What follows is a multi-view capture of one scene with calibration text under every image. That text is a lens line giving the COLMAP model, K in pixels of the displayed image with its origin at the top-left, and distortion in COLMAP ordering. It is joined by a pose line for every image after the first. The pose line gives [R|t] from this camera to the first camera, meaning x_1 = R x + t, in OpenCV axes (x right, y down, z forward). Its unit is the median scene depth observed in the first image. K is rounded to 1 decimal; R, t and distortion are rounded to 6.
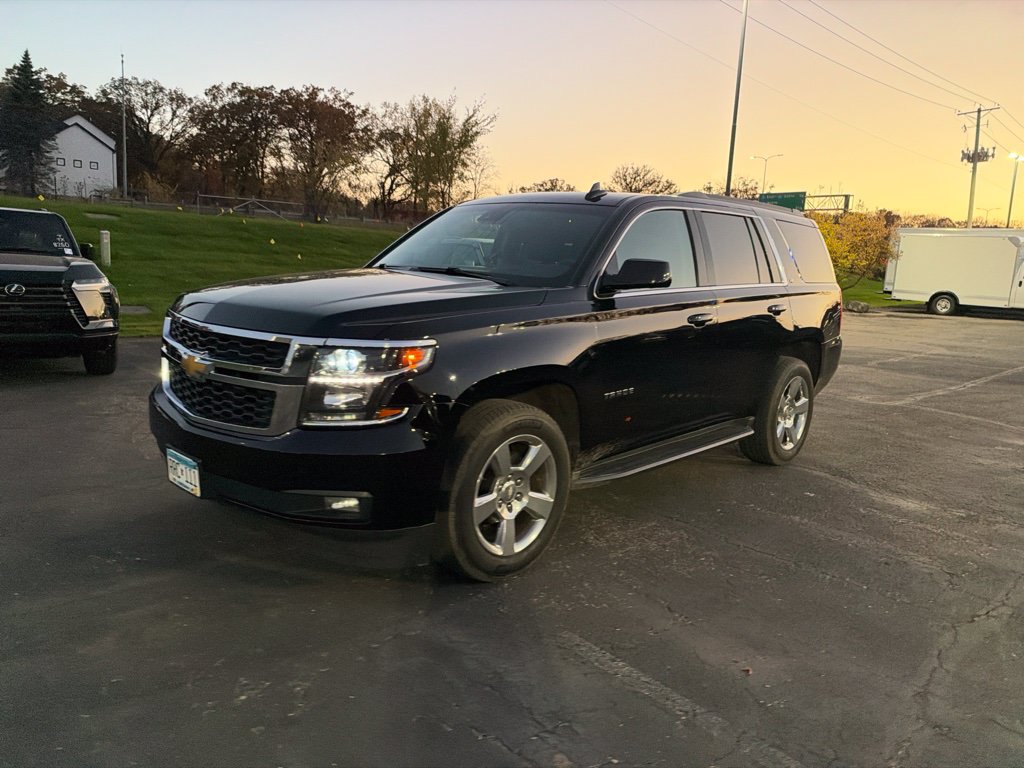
lens RADIAL K [[750.0, 0, 514.4], [0, 750.0, 386.1], [0, 0, 1]] dist [0.005020, -0.014825]
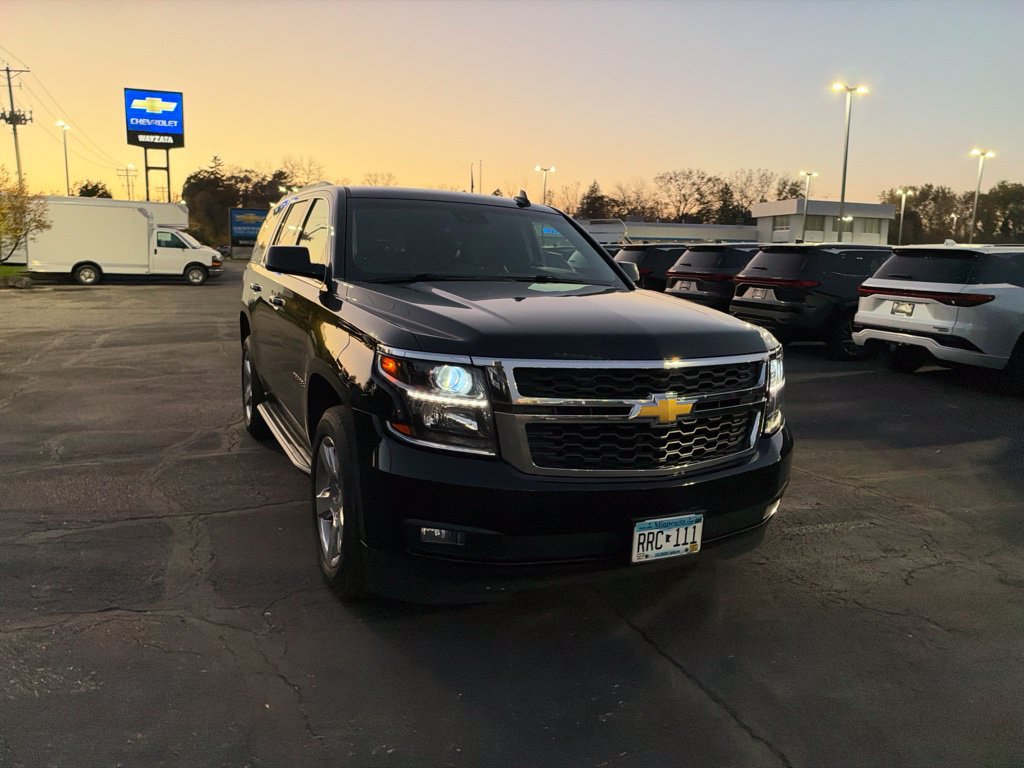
lens RADIAL K [[759.8, 0, 520.9], [0, 759.8, 371.1], [0, 0, 1]] dist [-0.005991, -0.003131]
pose [[0.359353, -0.168565, 0.917852, -0.102887], [0.142956, 0.981886, 0.124355, -0.016382], [-0.922187, 0.086525, 0.376941, 0.066883]]
